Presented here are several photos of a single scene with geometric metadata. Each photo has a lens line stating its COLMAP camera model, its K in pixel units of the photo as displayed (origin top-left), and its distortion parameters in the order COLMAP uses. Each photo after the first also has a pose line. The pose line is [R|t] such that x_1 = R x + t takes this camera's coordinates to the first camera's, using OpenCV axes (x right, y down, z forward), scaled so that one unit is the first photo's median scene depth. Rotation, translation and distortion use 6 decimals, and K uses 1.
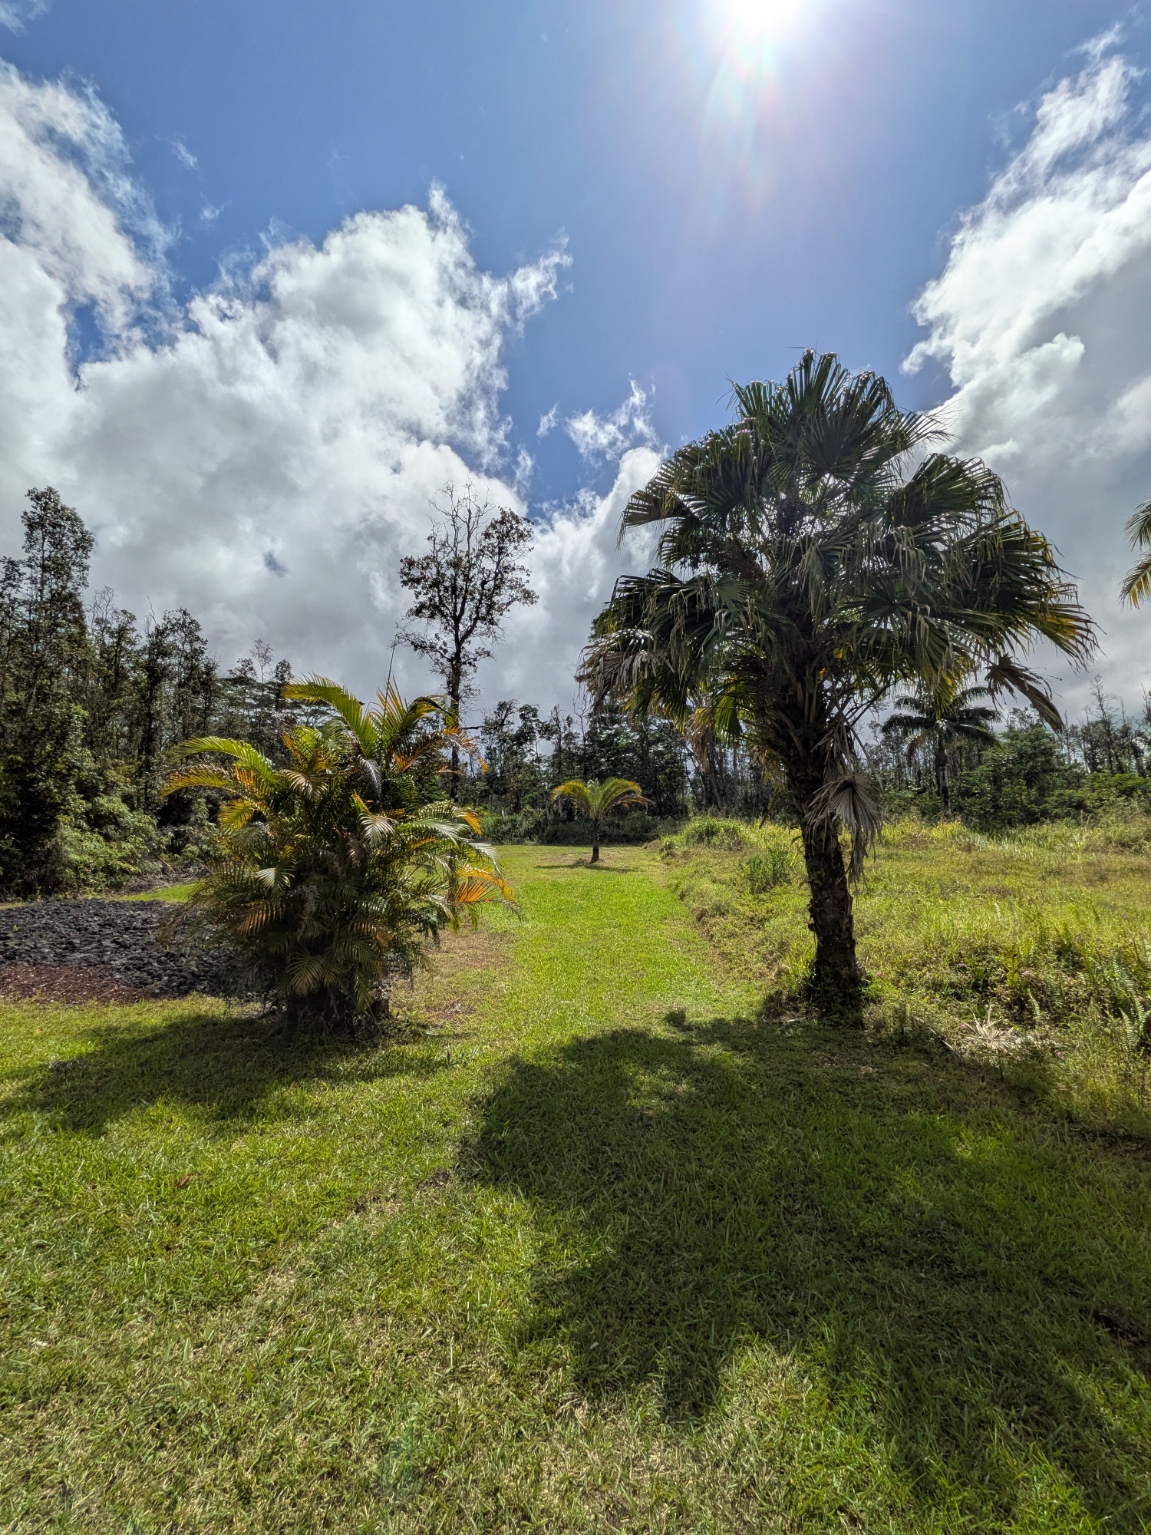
lens RADIAL K [[624.3, 0, 569.3], [0, 624.3, 765.8], [0, 0, 1]] dist [0.000925, 0.001383]
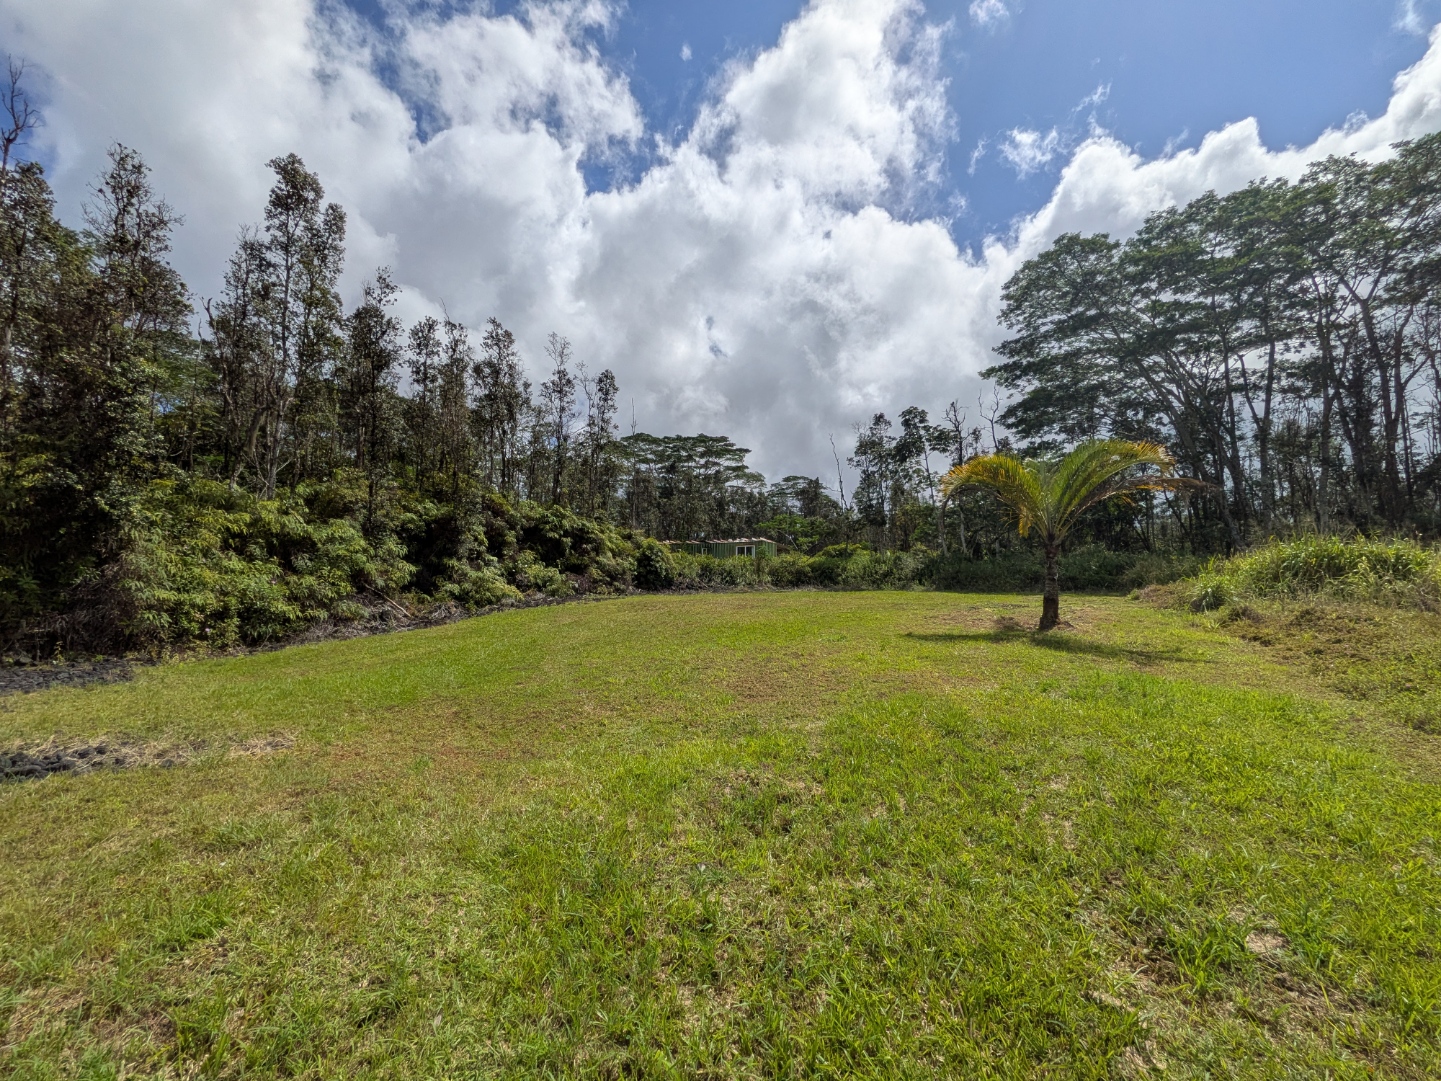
lens RADIAL K [[586.0, 0, 709.8], [0, 586.0, 540.2], [0, 0, 1]] dist [0.000925, 0.001383]
pose [[0.913370, -0.018661, -0.406701, -0.008729], [0.035190, 0.998829, 0.033199, 0.056907], [0.405606, -0.044635, 0.912958, 0.435640]]
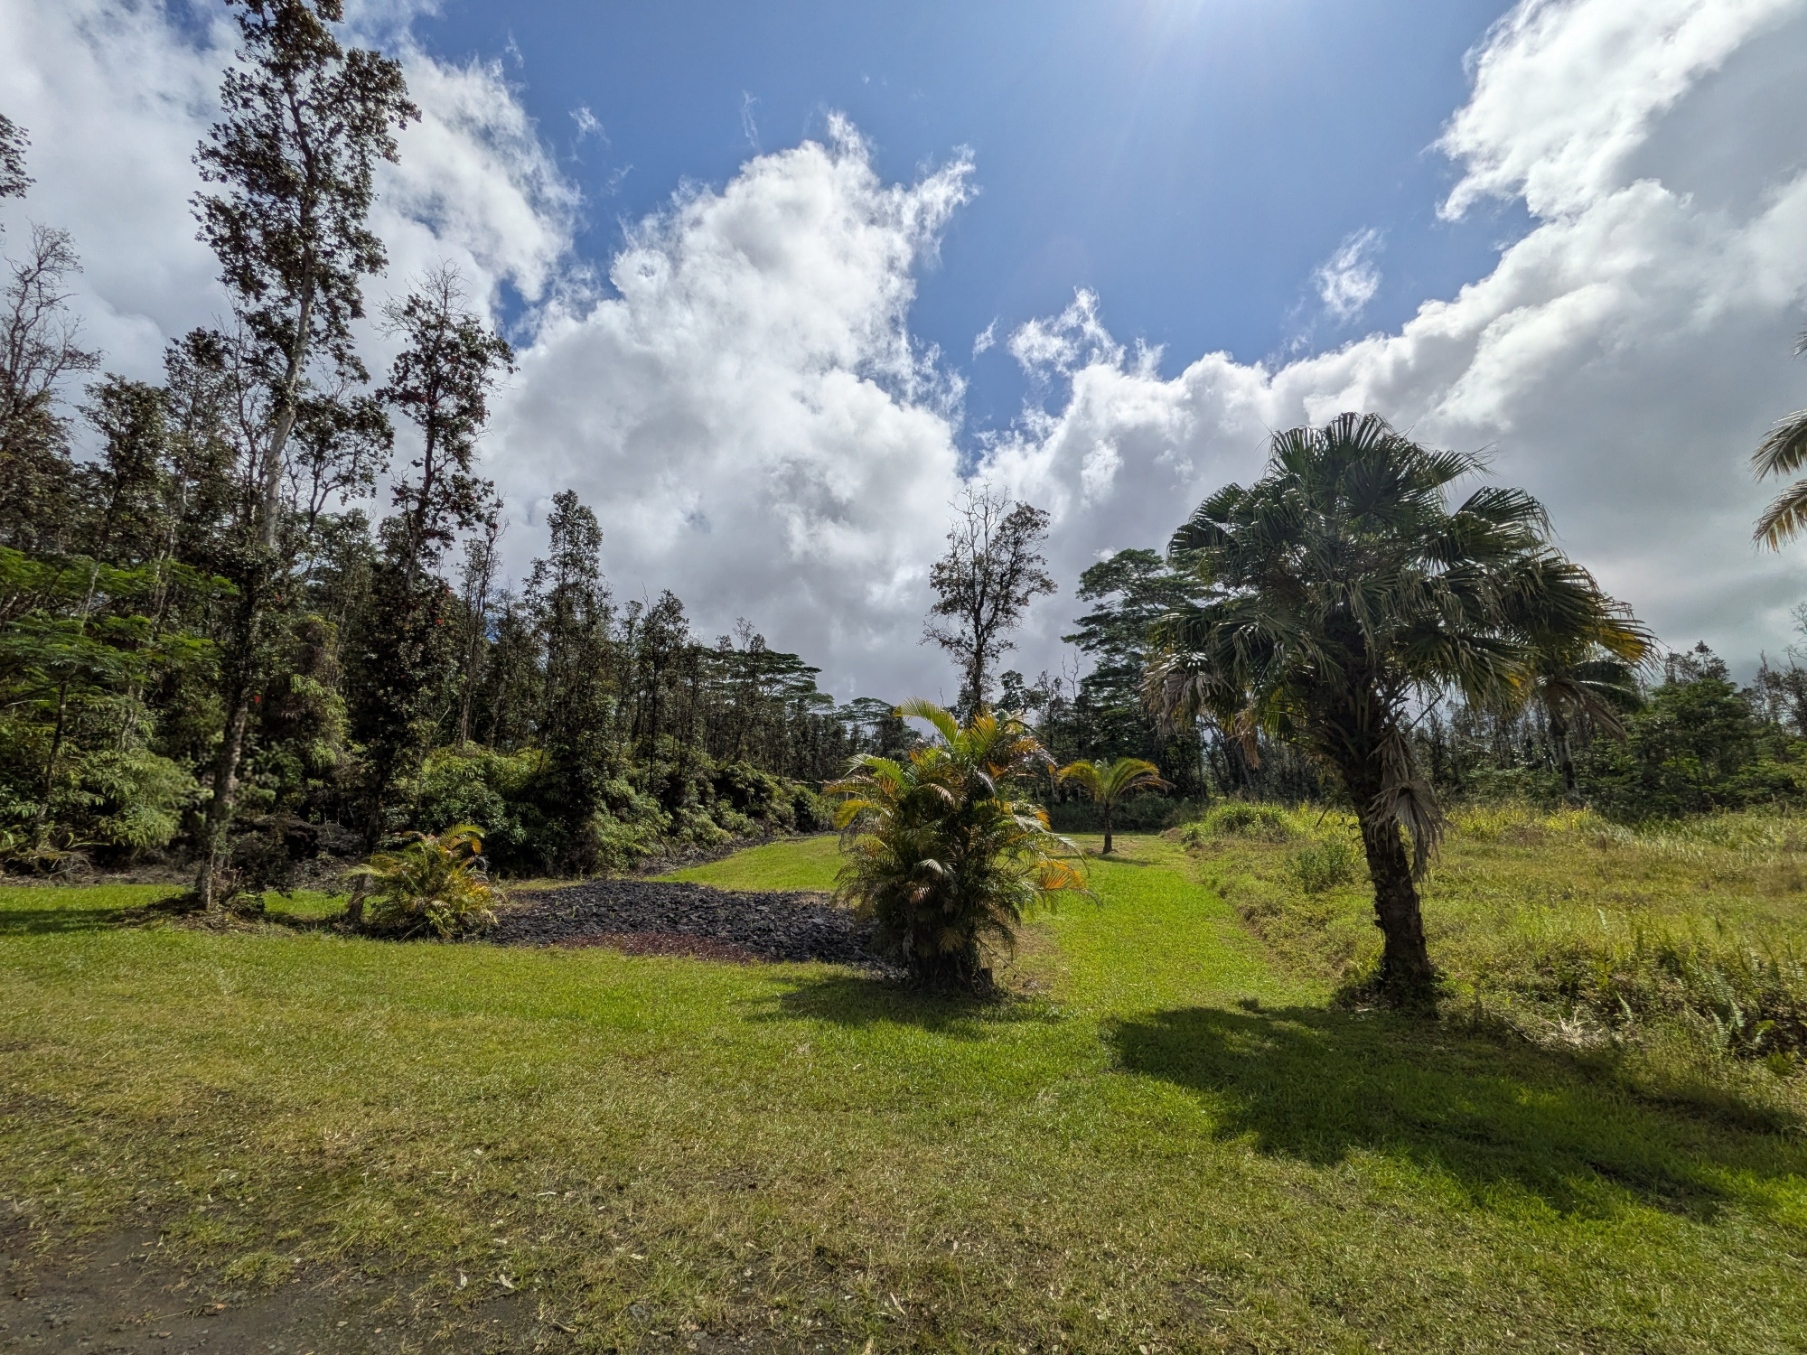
lens RADIAL K [[734.9, 0, 892.5], [0, 734.9, 677.3], [0, 0, 1]] dist [0.000925, 0.001383]
pose [[0.978568, -0.029279, -0.203831, -0.032512], [0.013569, 0.996857, -0.078053, -0.015158], [0.205475, 0.073614, 0.975890, -0.089301]]
